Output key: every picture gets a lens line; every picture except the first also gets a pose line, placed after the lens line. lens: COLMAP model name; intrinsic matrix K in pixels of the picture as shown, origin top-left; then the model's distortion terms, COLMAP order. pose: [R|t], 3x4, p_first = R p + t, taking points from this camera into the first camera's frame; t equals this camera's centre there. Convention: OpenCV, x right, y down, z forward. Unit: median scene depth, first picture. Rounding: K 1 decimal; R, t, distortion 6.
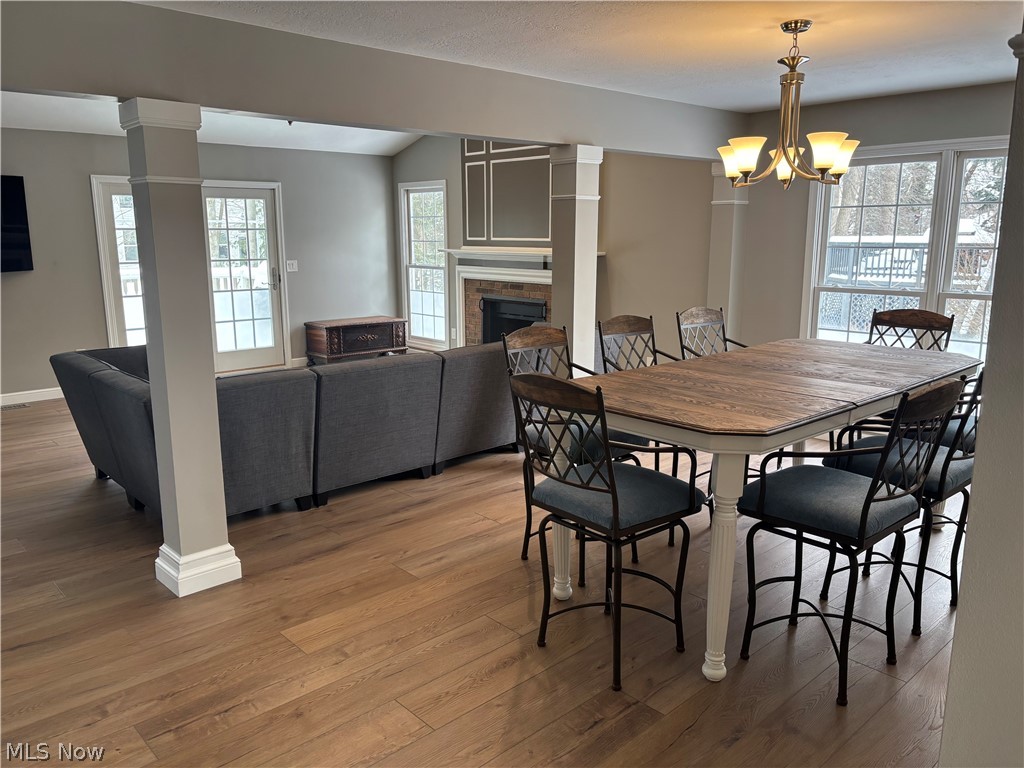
lens RADIAL K [[772.2, 0, 515.1], [0, 772.2, 383.1], [0, 0, 1]] dist [0.046435, -0.051952]
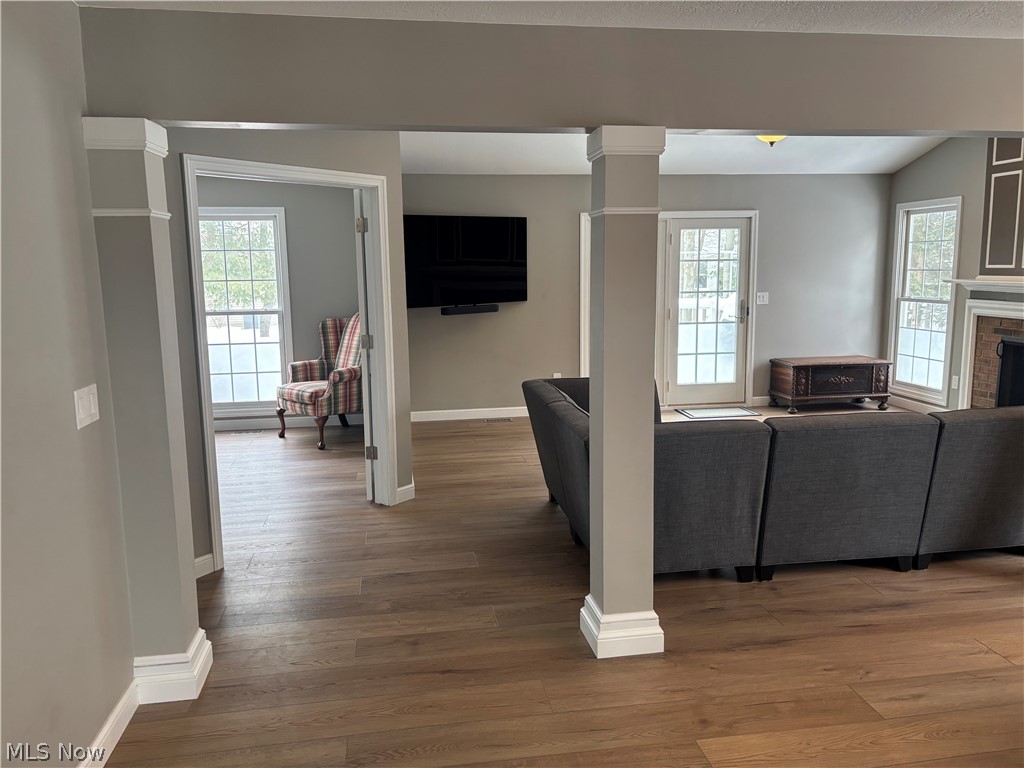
lens RADIAL K [[772.2, 0, 508.2], [0, 772.2, 378.8], [0, 0, 1]] dist [0.046435, -0.051952]
pose [[0.826296, 0.072686, -0.558526, -0.021059], [-0.096163, 0.995284, -0.012741, -0.025631], [0.554966, 0.064238, 0.829389, 0.118064]]
